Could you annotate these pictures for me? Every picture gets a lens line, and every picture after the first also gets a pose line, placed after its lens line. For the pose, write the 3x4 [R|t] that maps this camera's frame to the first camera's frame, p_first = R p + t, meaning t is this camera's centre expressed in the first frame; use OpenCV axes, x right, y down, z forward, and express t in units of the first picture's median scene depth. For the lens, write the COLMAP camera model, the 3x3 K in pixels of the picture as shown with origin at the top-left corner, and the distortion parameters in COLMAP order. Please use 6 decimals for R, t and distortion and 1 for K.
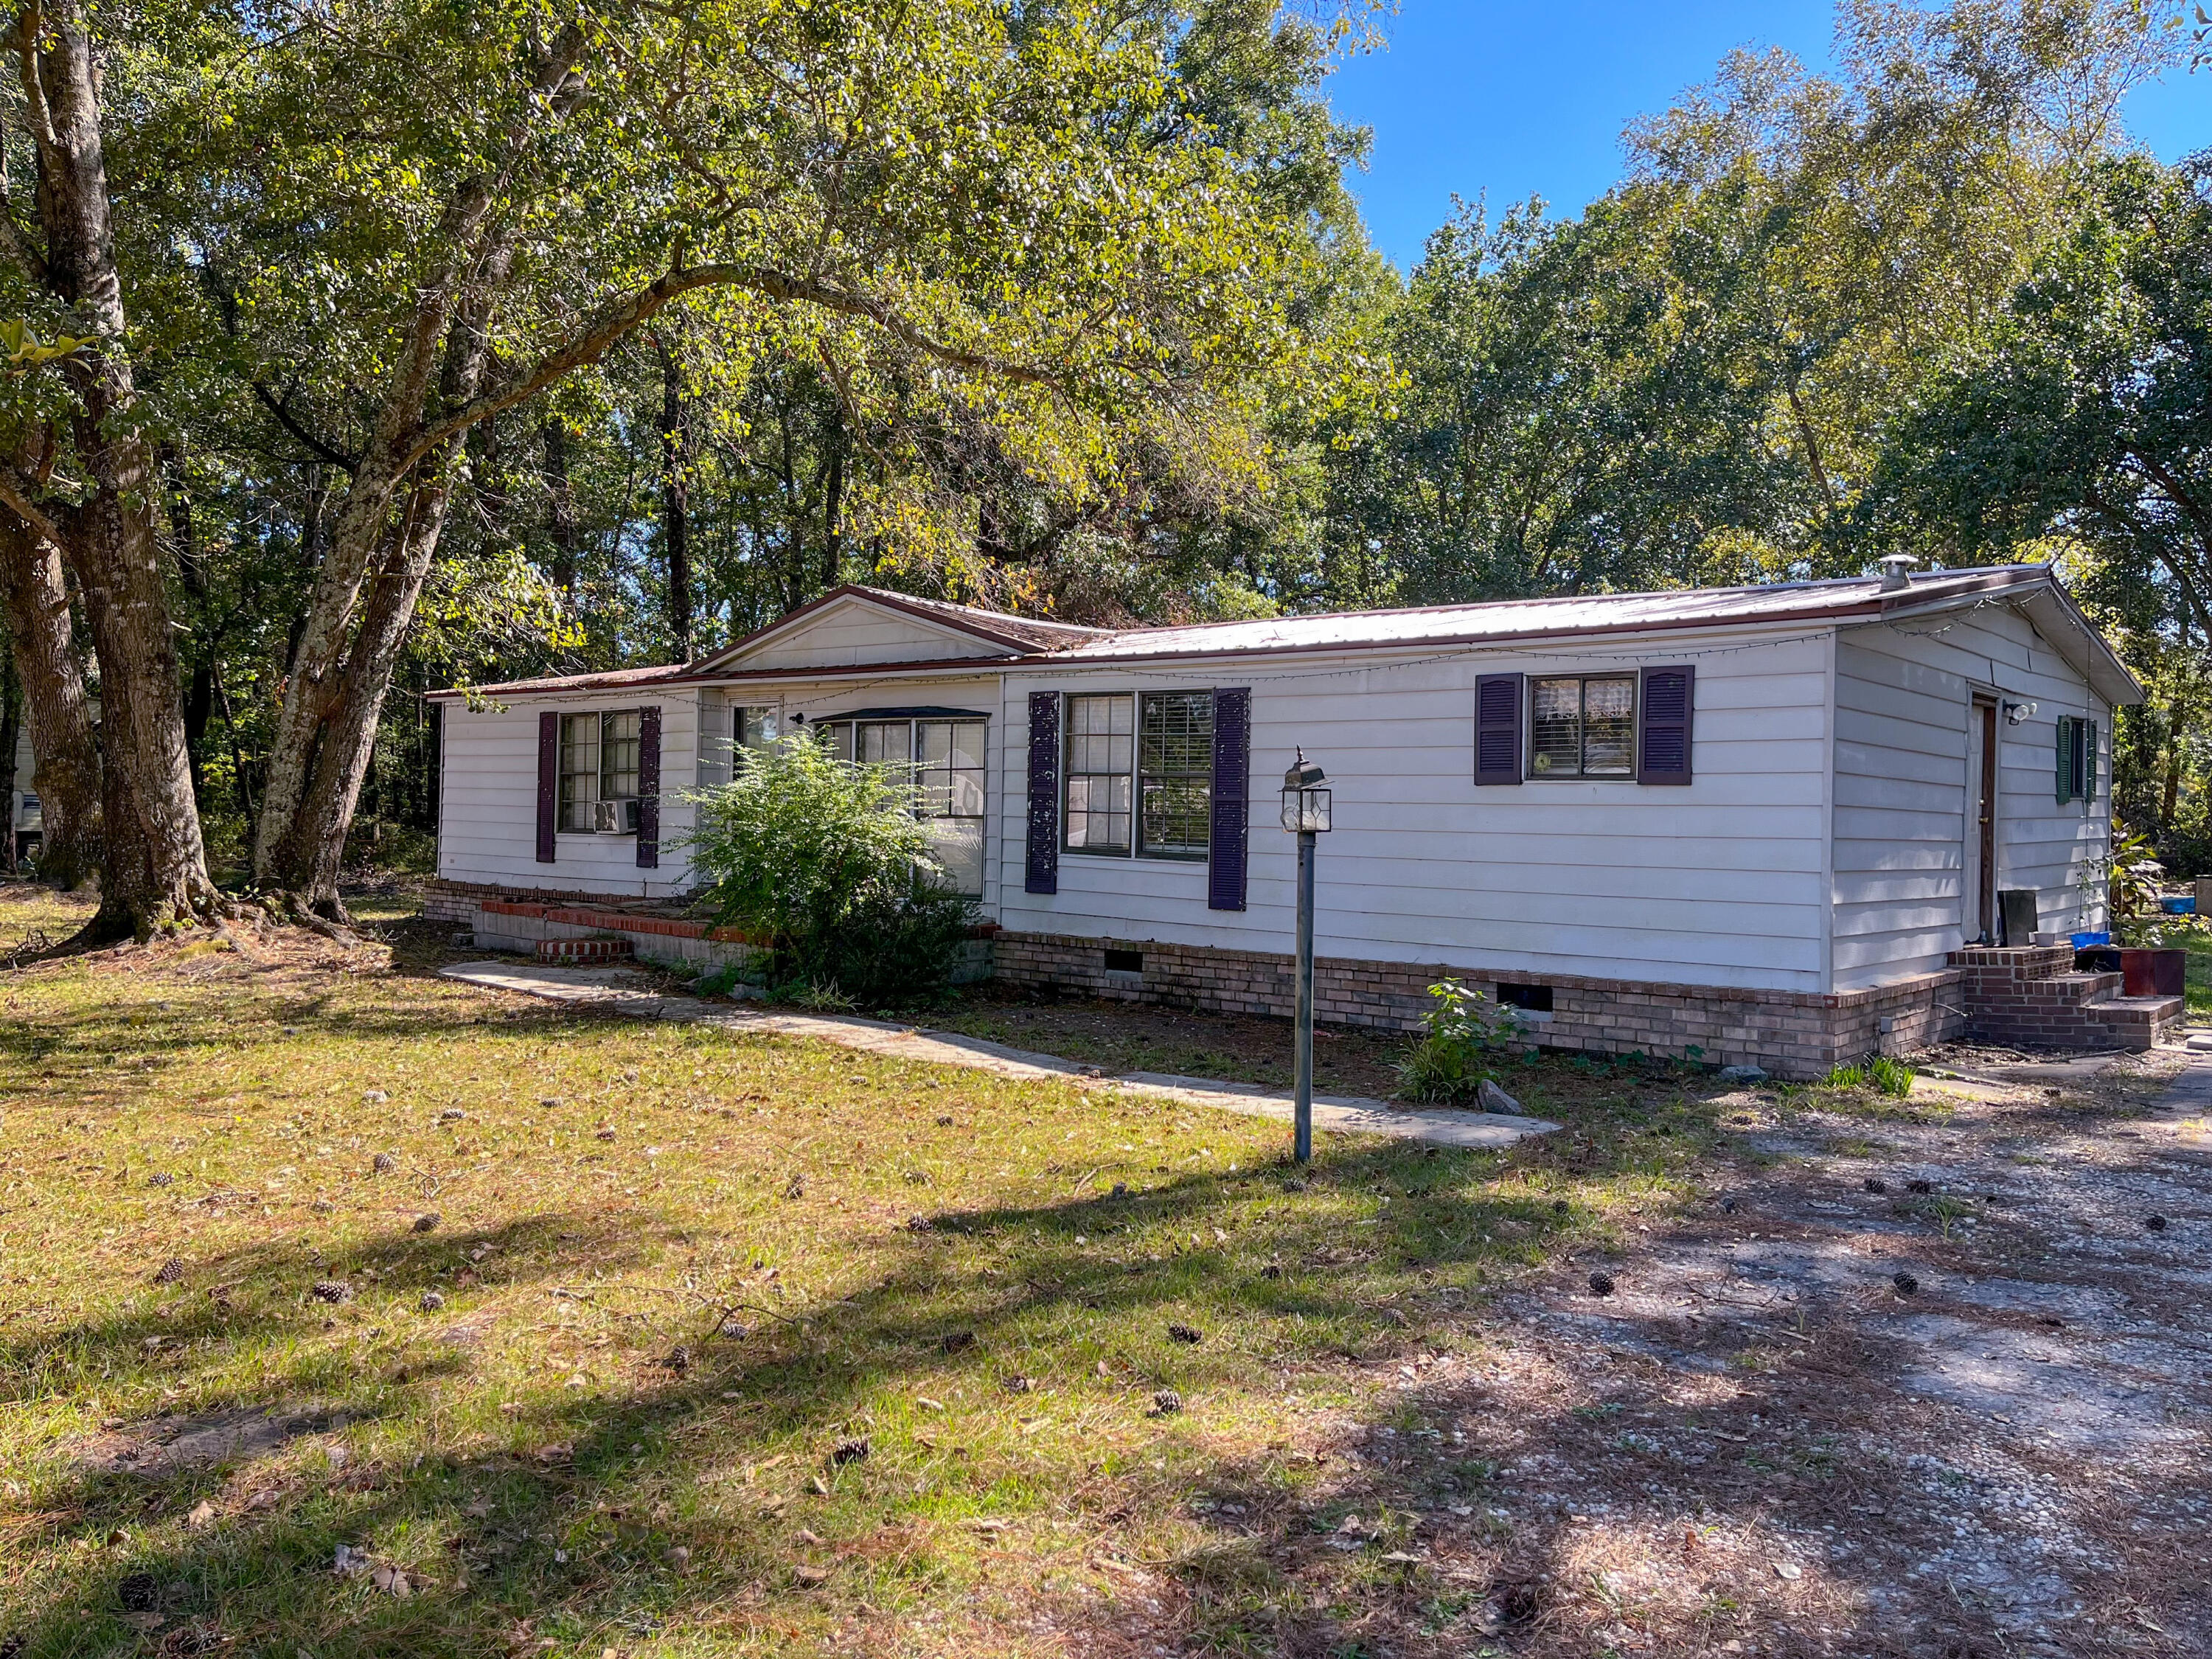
lens RADIAL K [[1654.5, 0, 1096.4], [0, 1654.5, 834.0], [0, 0, 1]] dist [0.059765, -0.088008]
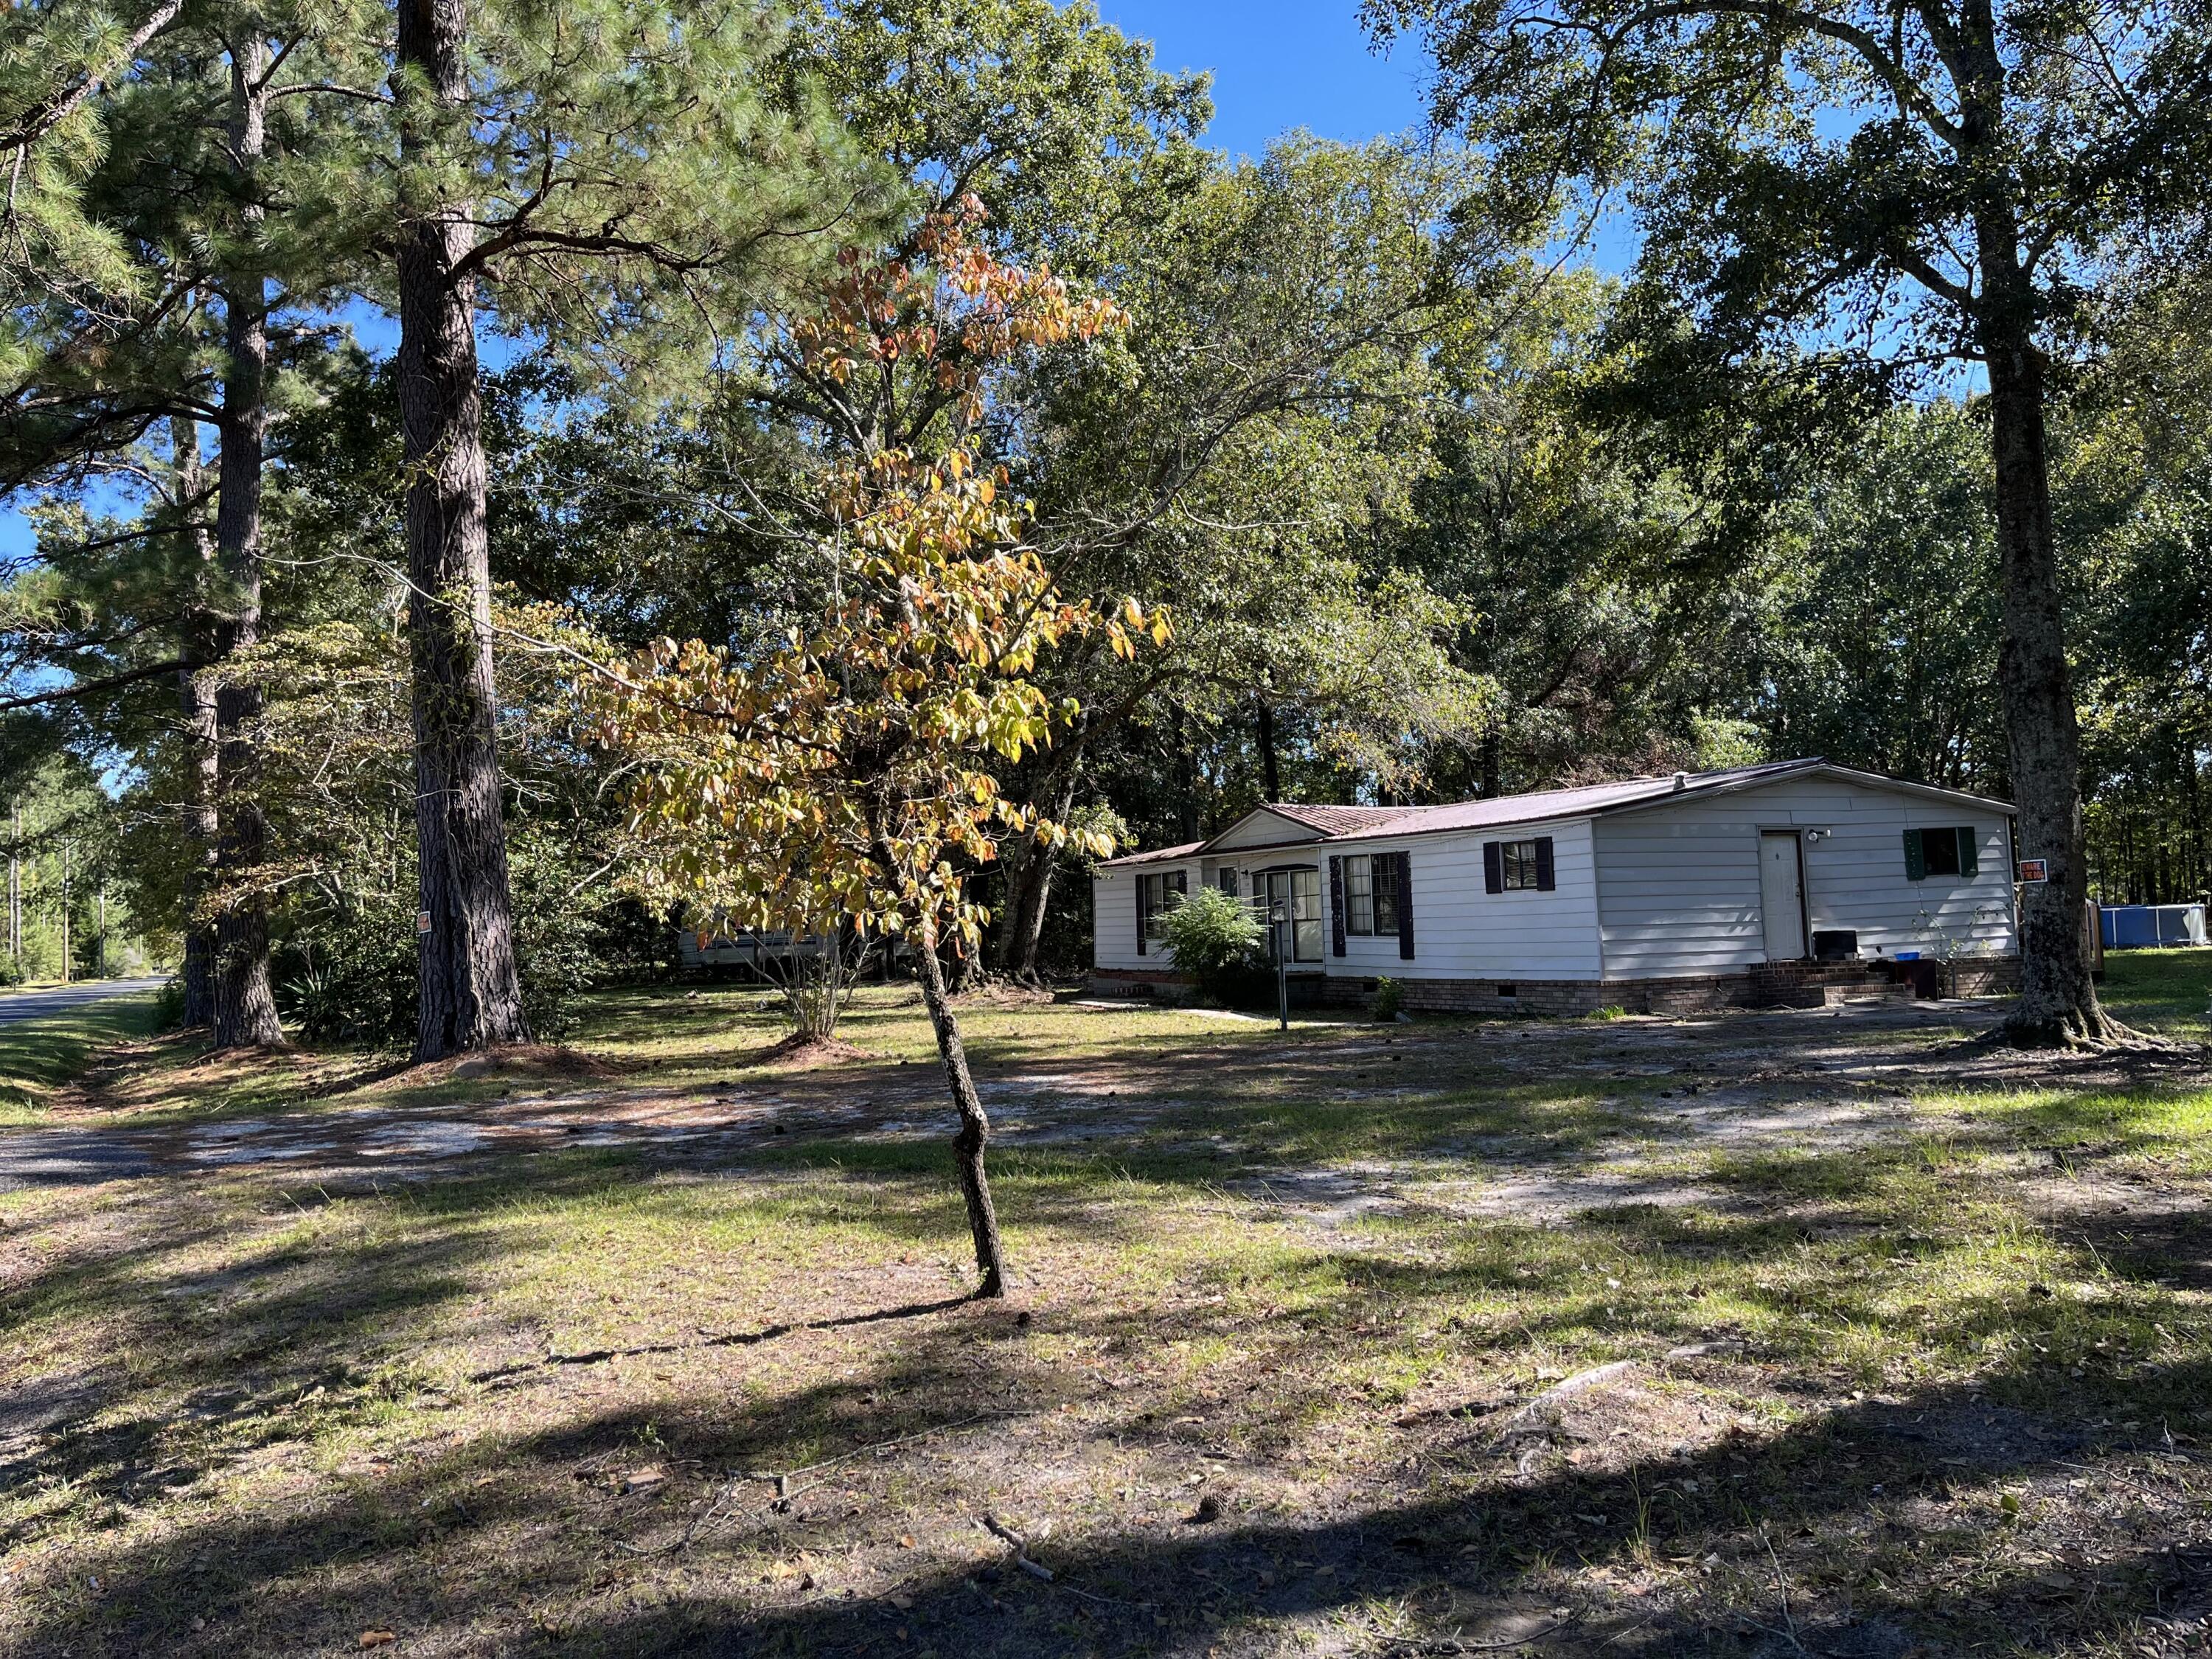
lens RADIAL K [[1654.5, 0, 1107.2], [0, 1654.5, 828.2], [0, 0, 1]] dist [0.059765, -0.088008]
pose [[0.905046, -0.074183, -0.418795, 0.584002], [0.045445, 0.995902, -0.078198, 0.026502], [0.422880, 0.051741, 0.904707, -0.974285]]
